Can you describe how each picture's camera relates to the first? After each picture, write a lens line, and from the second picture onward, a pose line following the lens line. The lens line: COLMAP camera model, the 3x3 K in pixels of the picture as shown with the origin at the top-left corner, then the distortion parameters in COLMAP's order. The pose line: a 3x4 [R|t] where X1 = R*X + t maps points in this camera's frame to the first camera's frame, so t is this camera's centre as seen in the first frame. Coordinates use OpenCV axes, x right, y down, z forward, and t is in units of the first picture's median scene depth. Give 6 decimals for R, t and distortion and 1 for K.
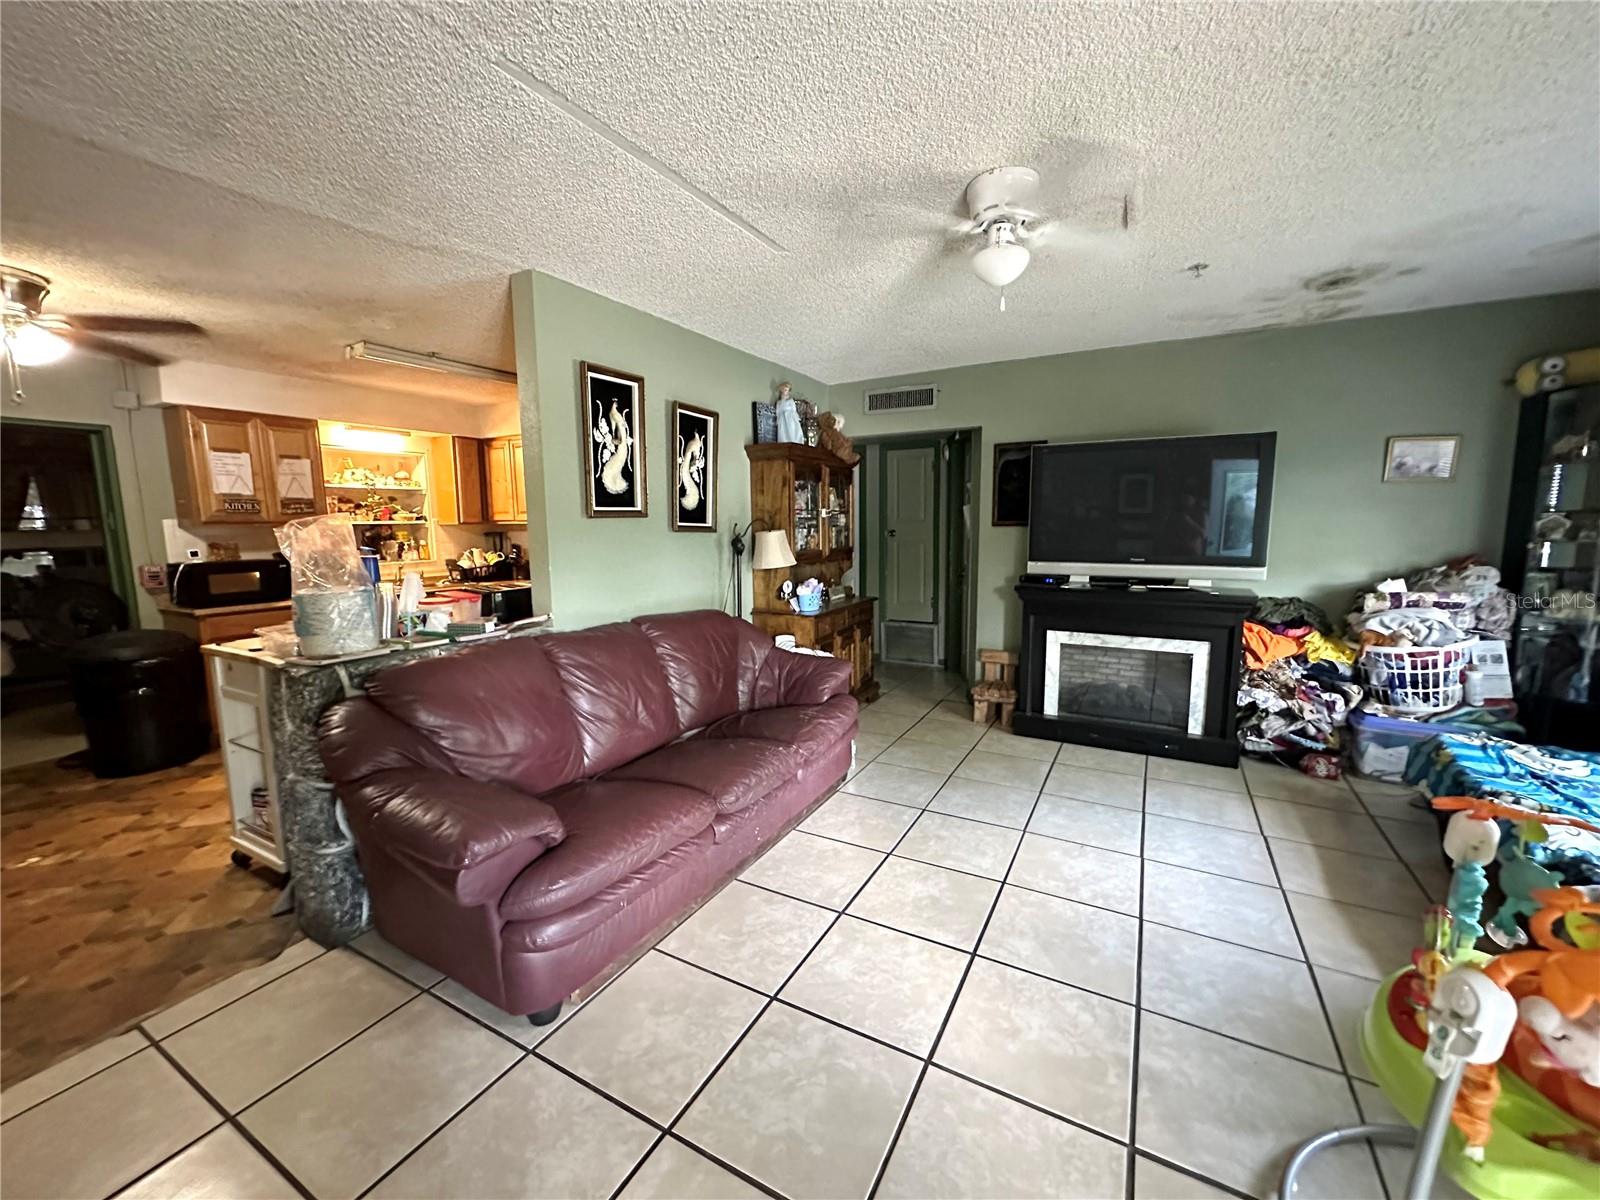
lens RADIAL K [[643.6, 0, 805.2], [0, 643.6, 604.0], [0, 0, 1]] dist [-0.008396, 0.000322]
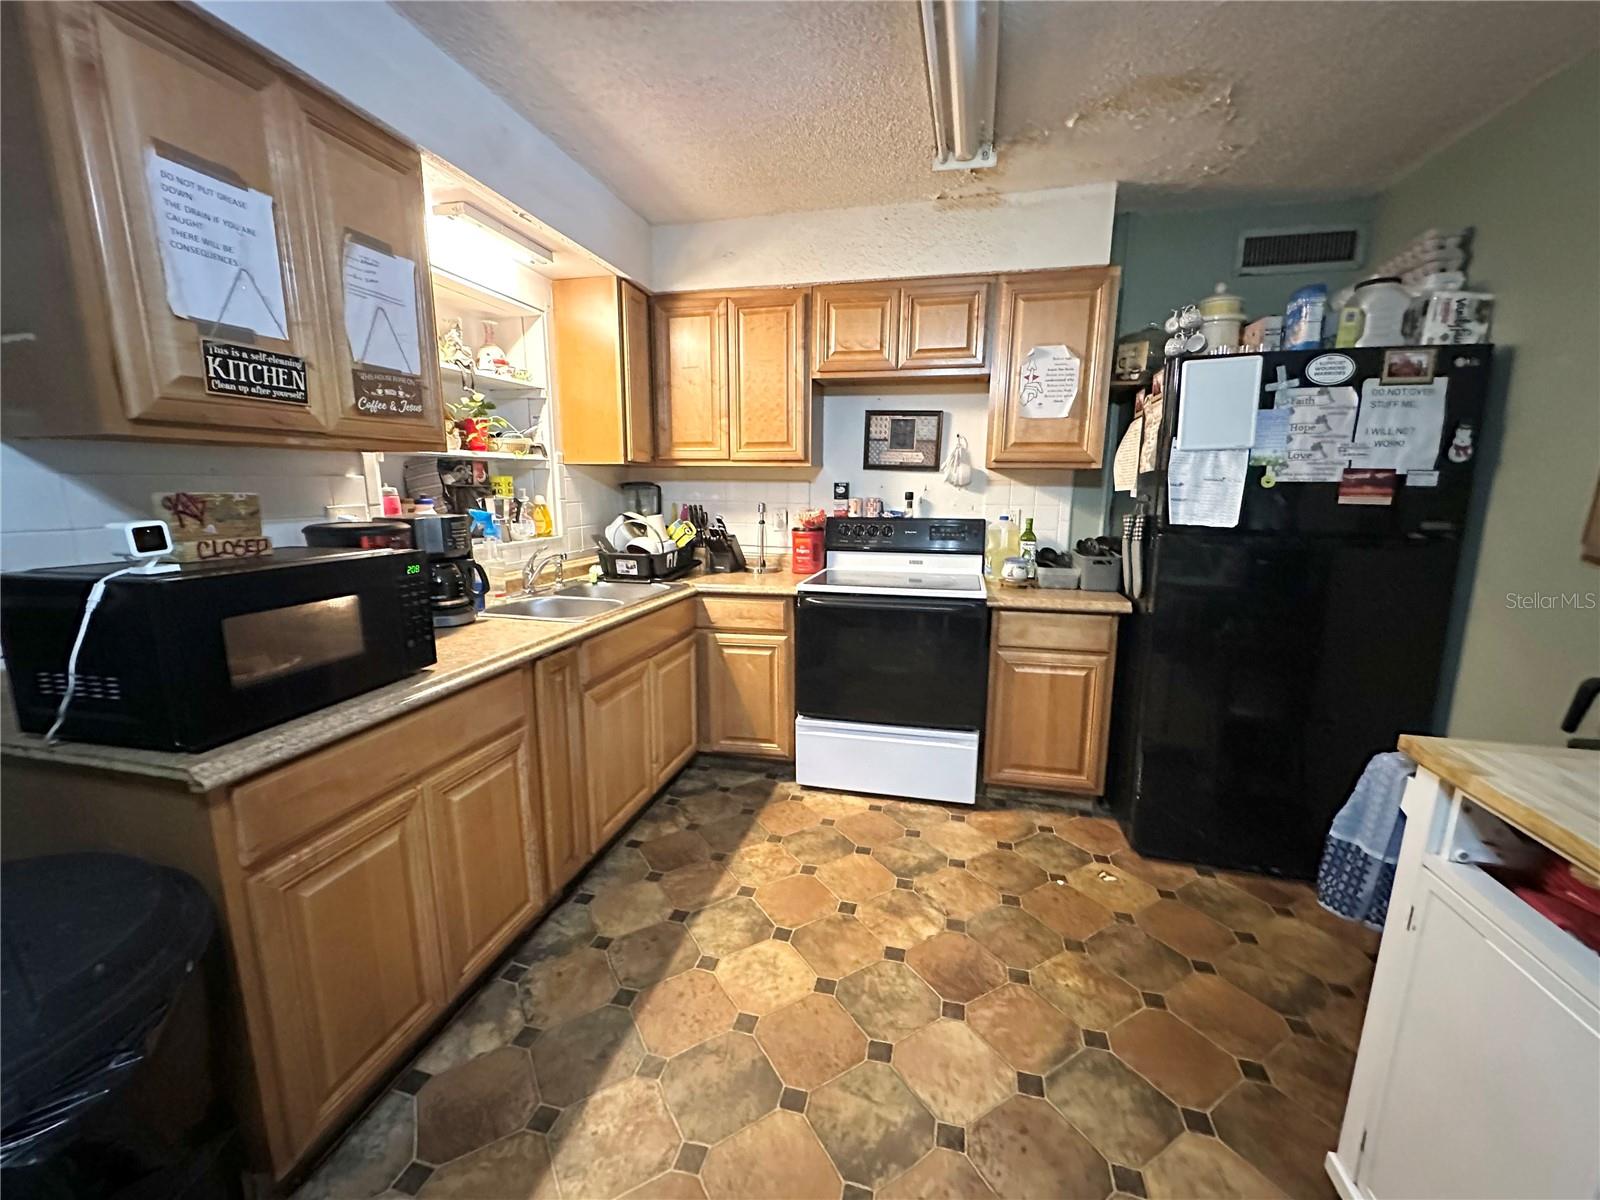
lens RADIAL K [[643.6, 0, 801.4], [0, 643.6, 600.1], [0, 0, 1]] dist [-0.008396, 0.000322]
pose [[0.958743, -0.032545, 0.282405, -0.689593], [0.017188, 0.998244, 0.056687, -0.056842], [-0.283754, -0.049495, 0.957619, 0.604678]]
